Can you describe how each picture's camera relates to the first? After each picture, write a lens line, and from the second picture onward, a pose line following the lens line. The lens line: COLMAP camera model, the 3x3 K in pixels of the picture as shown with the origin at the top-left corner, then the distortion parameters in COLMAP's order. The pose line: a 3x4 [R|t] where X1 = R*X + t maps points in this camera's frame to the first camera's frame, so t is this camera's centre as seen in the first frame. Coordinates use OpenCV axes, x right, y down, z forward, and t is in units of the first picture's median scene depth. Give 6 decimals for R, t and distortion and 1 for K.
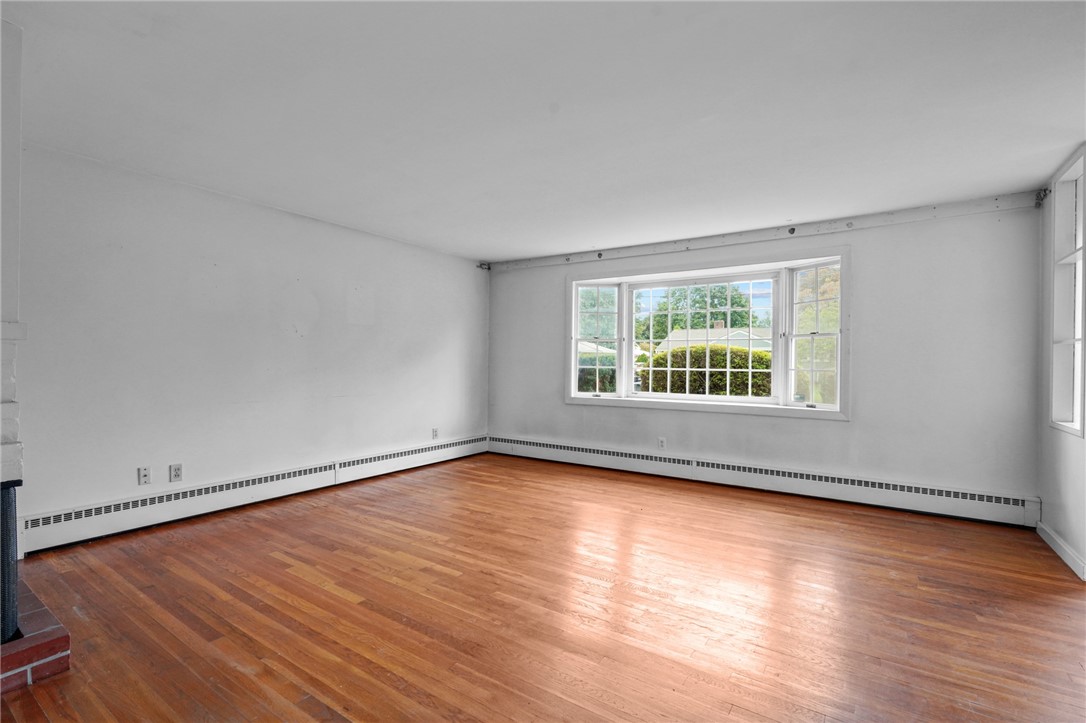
lens RADIAL K [[497.5, 0, 543.4], [0, 497.5, 360.1], [0, 0, 1]] dist [-0.003645, -0.000450]
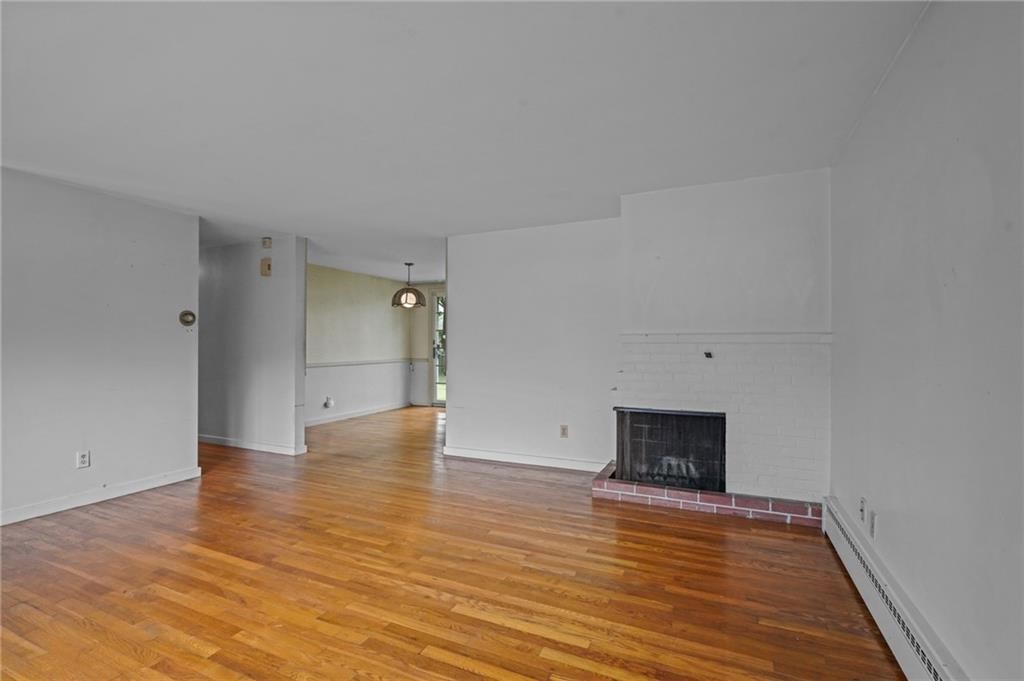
lens RADIAL K [[469.1, 0, 509.4], [0, 469.1, 343.5], [0, 0, 1]] dist [-0.003645, -0.000450]
pose [[-0.985138, -0.003388, -0.171731, -0.155060], [-0.004606, 0.999967, 0.006695, -0.027889], [0.171703, 0.007386, -0.985121, 1.716730]]
